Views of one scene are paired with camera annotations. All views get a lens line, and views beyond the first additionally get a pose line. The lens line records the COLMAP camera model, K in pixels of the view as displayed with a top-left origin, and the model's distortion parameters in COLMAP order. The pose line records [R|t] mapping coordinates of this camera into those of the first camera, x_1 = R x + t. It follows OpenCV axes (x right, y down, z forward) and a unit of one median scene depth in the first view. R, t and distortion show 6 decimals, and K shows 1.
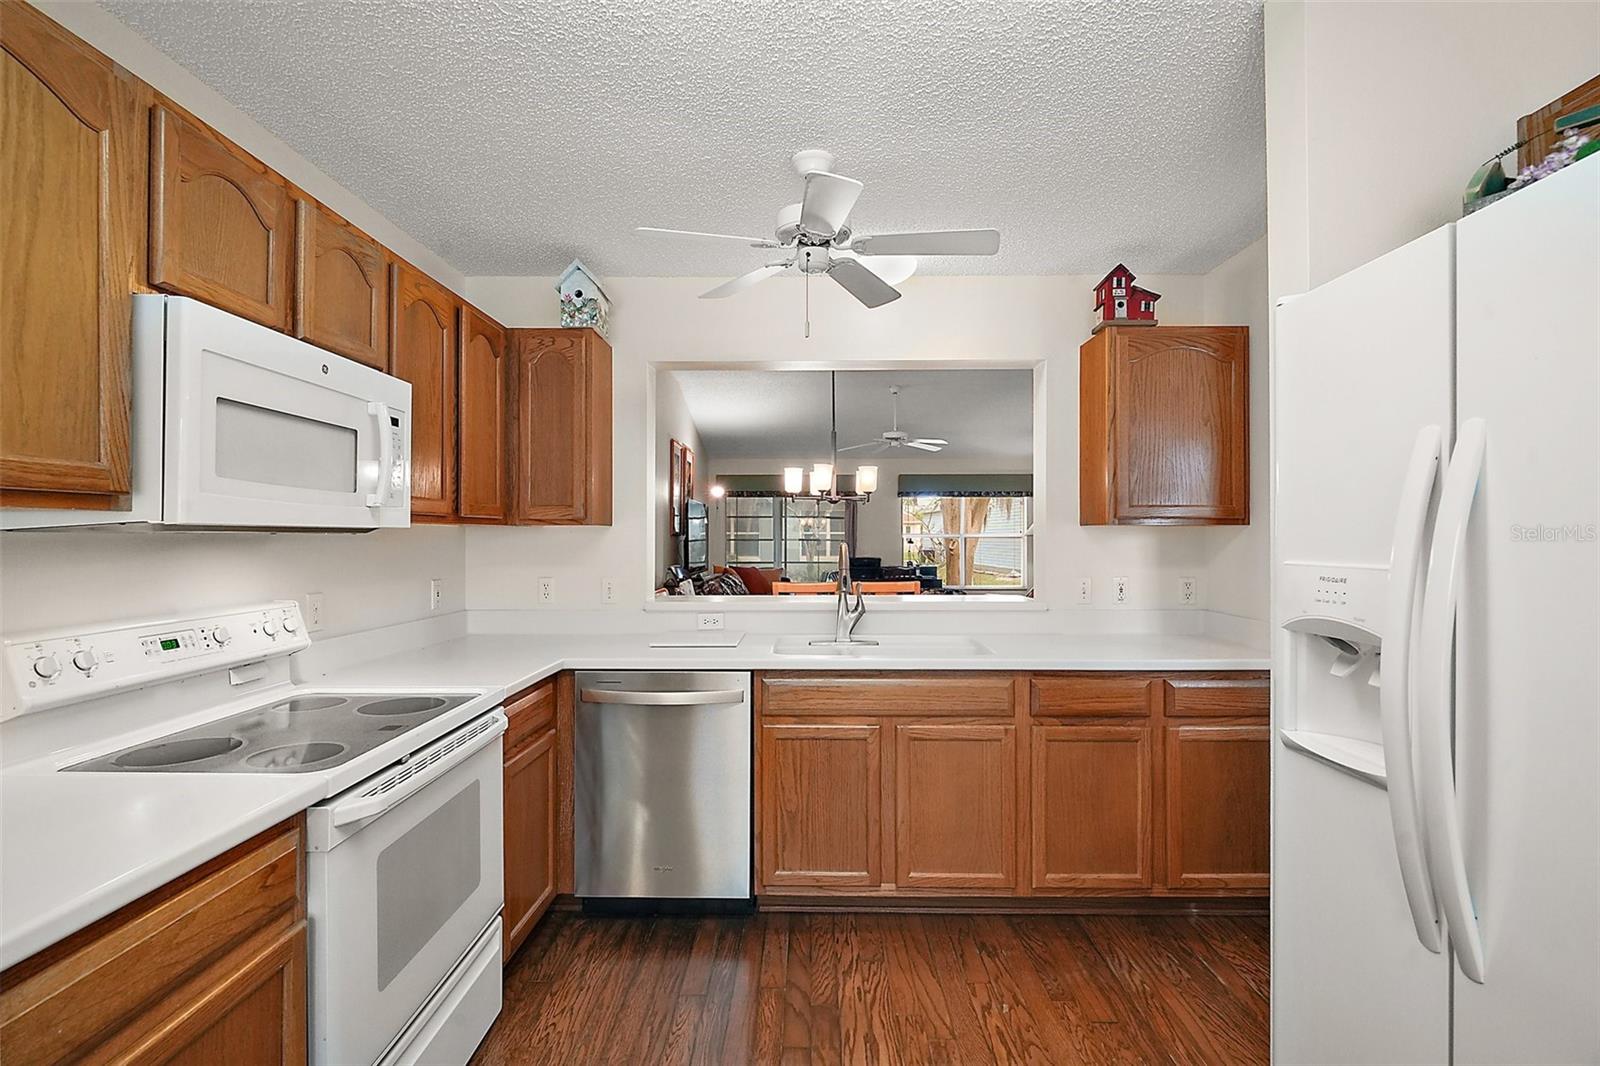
lens RADIAL K [[750.2, 0, 800.0], [0, 750.2, 533.0], [0, 0, 1]] dist [-0.001627, -0.002094]
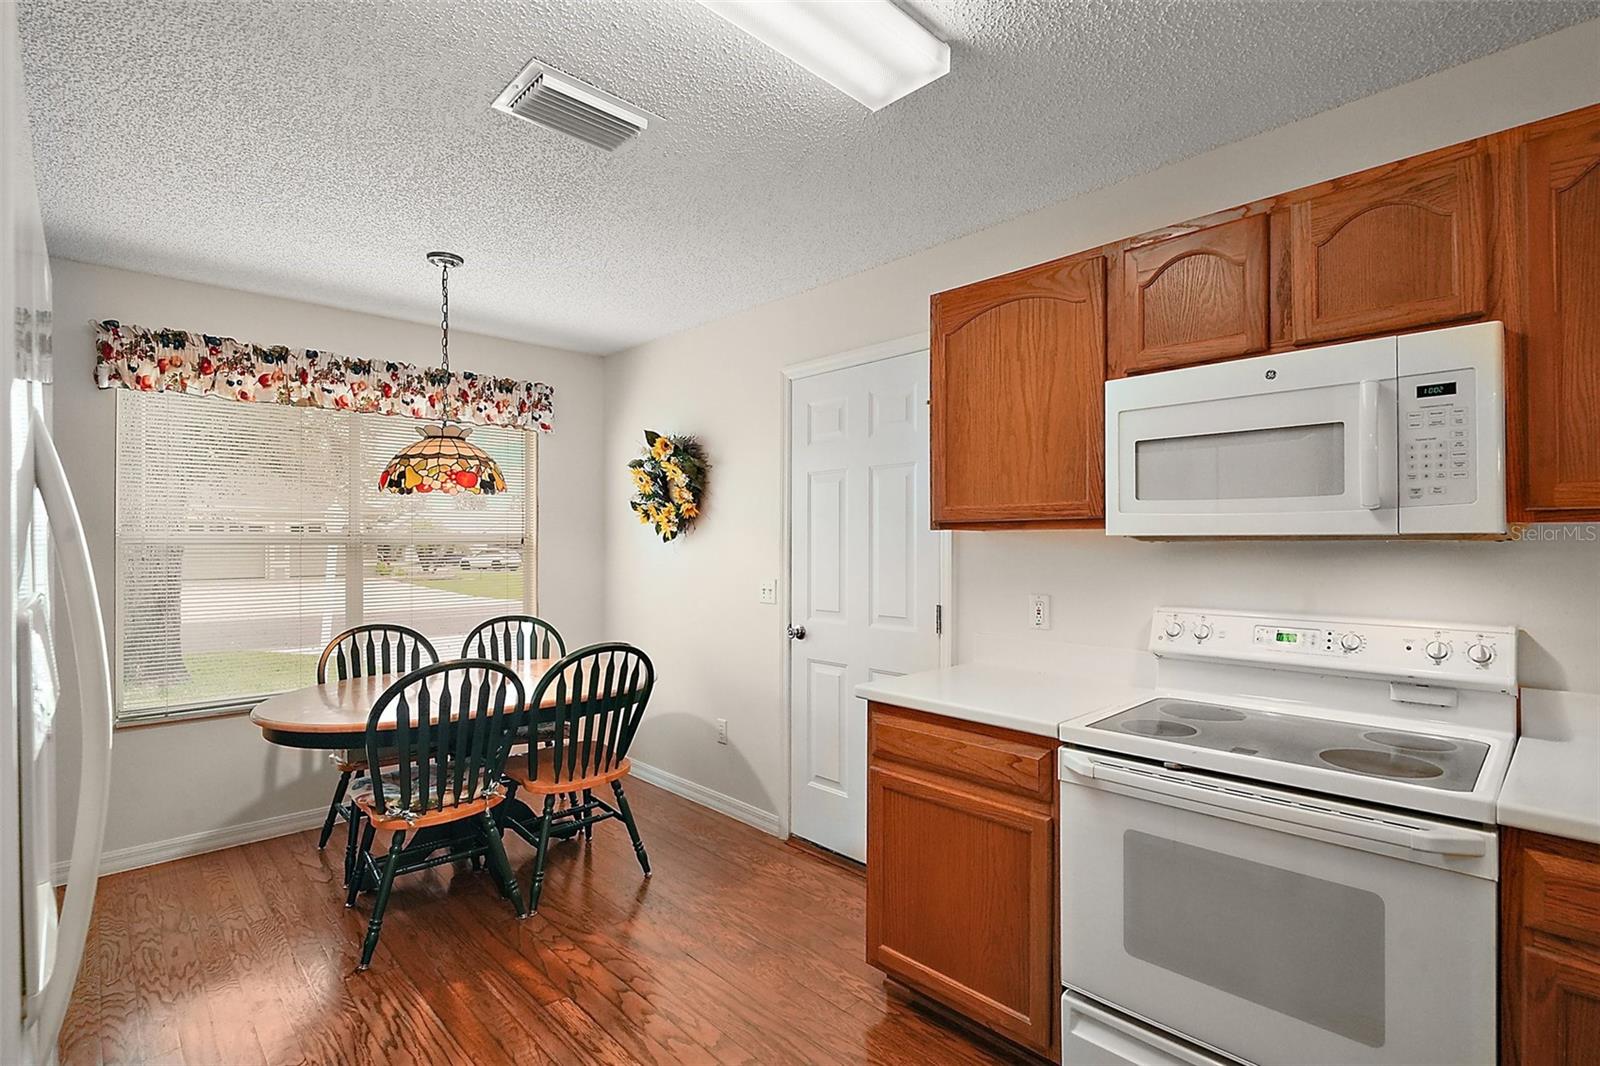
lens RADIAL K [[752.0, 0, 811.3], [0, 752.0, 538.2], [0, 0, 1]] dist [-0.001035, -0.003678]
pose [[-0.710281, -0.002502, -0.703913, 0.325605], [0.003797, 0.999966, -0.007387, 0.000722], [0.703908, -0.007920, -0.710247, 0.848642]]
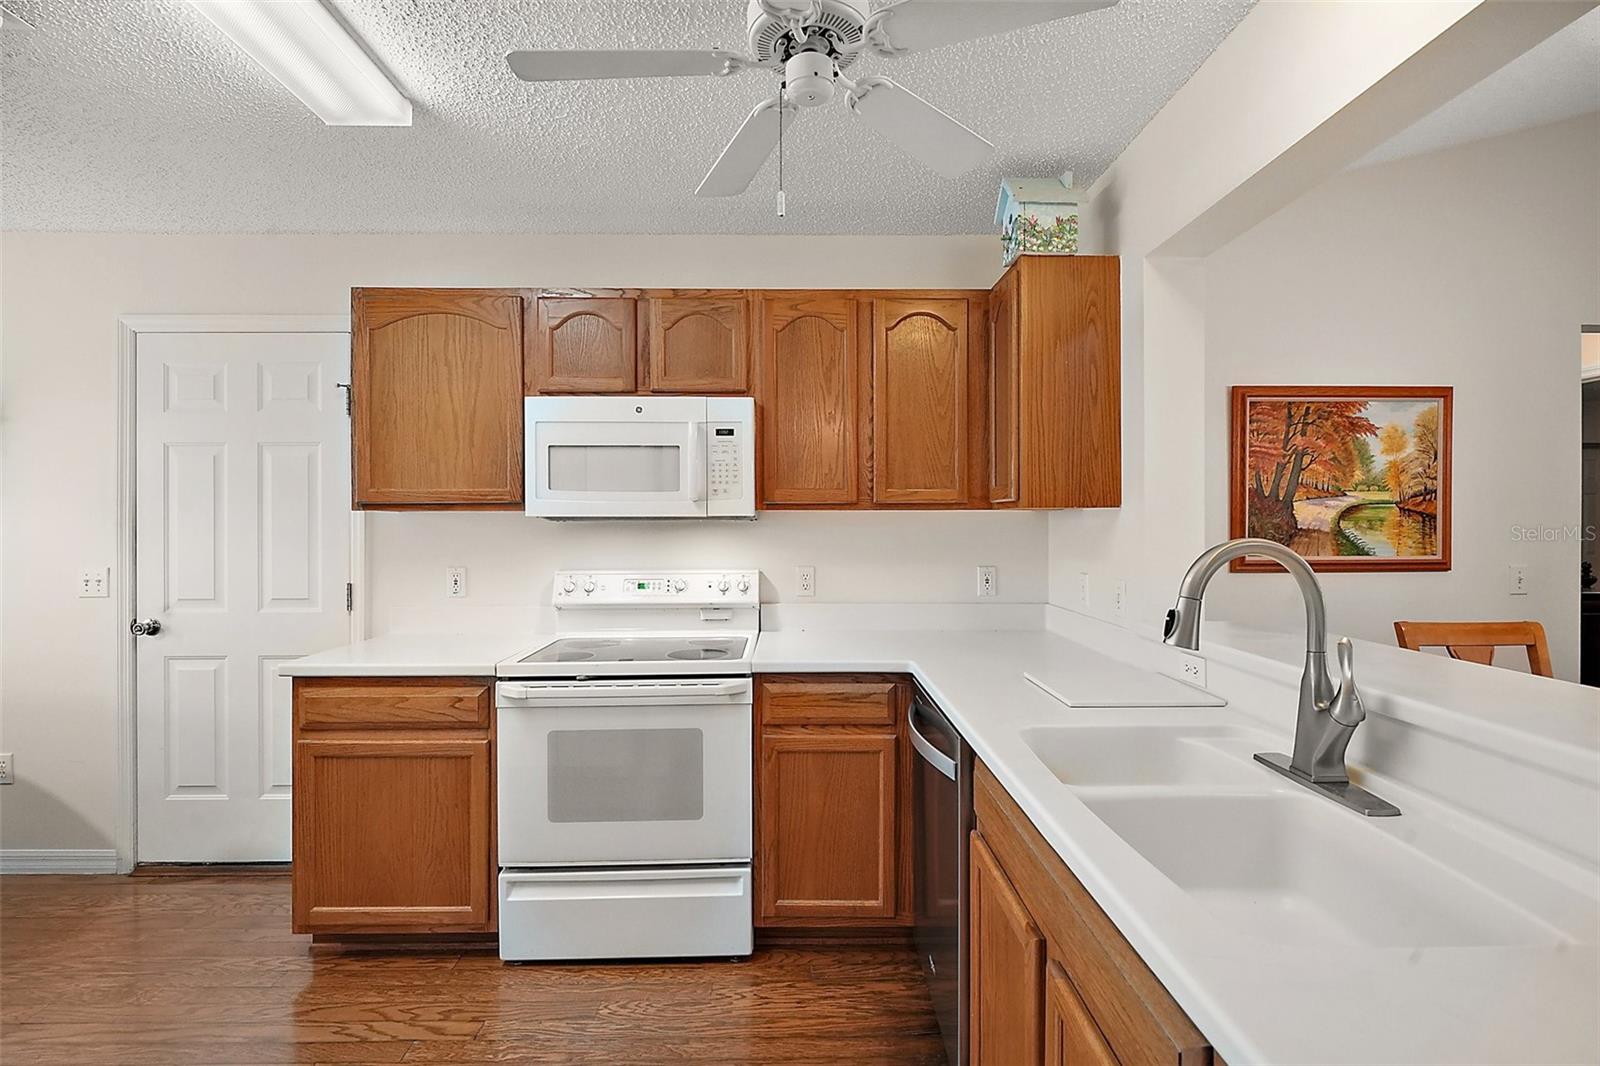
lens RADIAL K [[740.7, 0, 802.6], [0, 740.7, 523.8], [0, 0, 1]] dist [0.000891, -0.007409]
pose [[0.026862, 0.003226, -0.999634, 0.555305], [0.006071, 0.999976, 0.003390, 0.002063], [0.999621, -0.006160, 0.026842, 0.853699]]
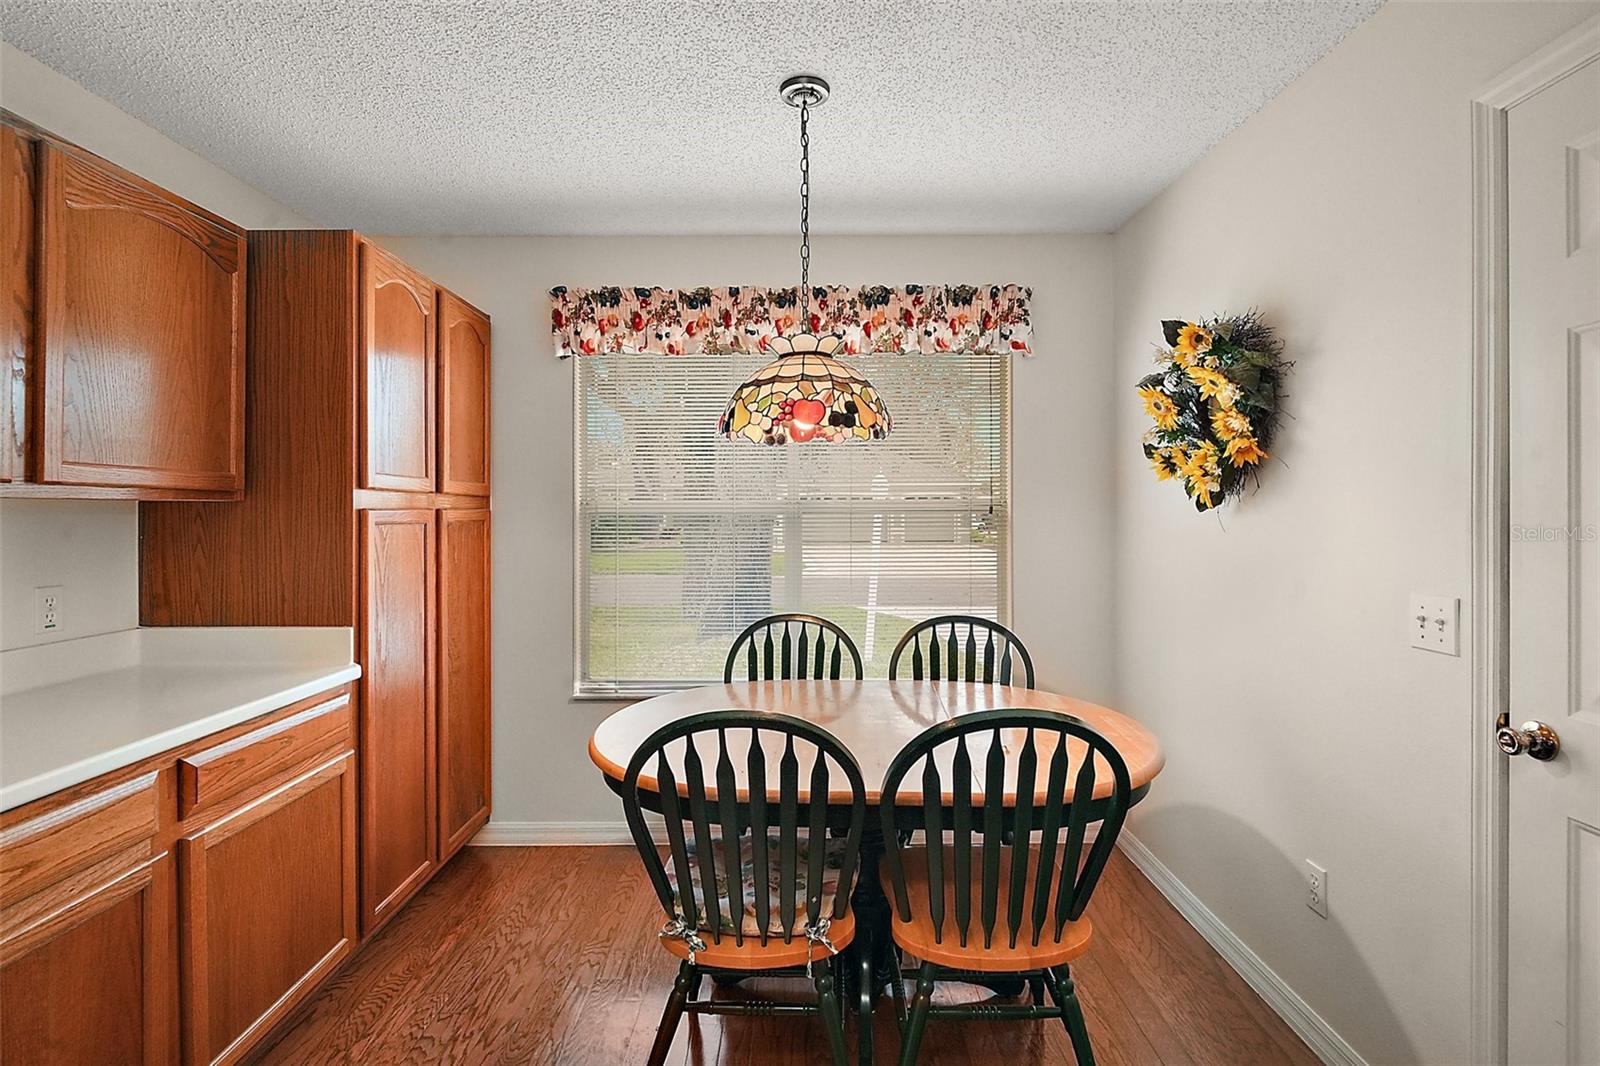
lens RADIAL K [[747.4, 0, 799.3], [0, 747.4, 509.3], [0, 0, 1]] dist [-0.000407, -0.001711]
pose [[-0.999951, 0.001822, -0.009683, -0.078418], [0.001895, 0.999970, -0.007476, -0.000118], [0.009669, -0.007494, -0.999925, 0.401484]]
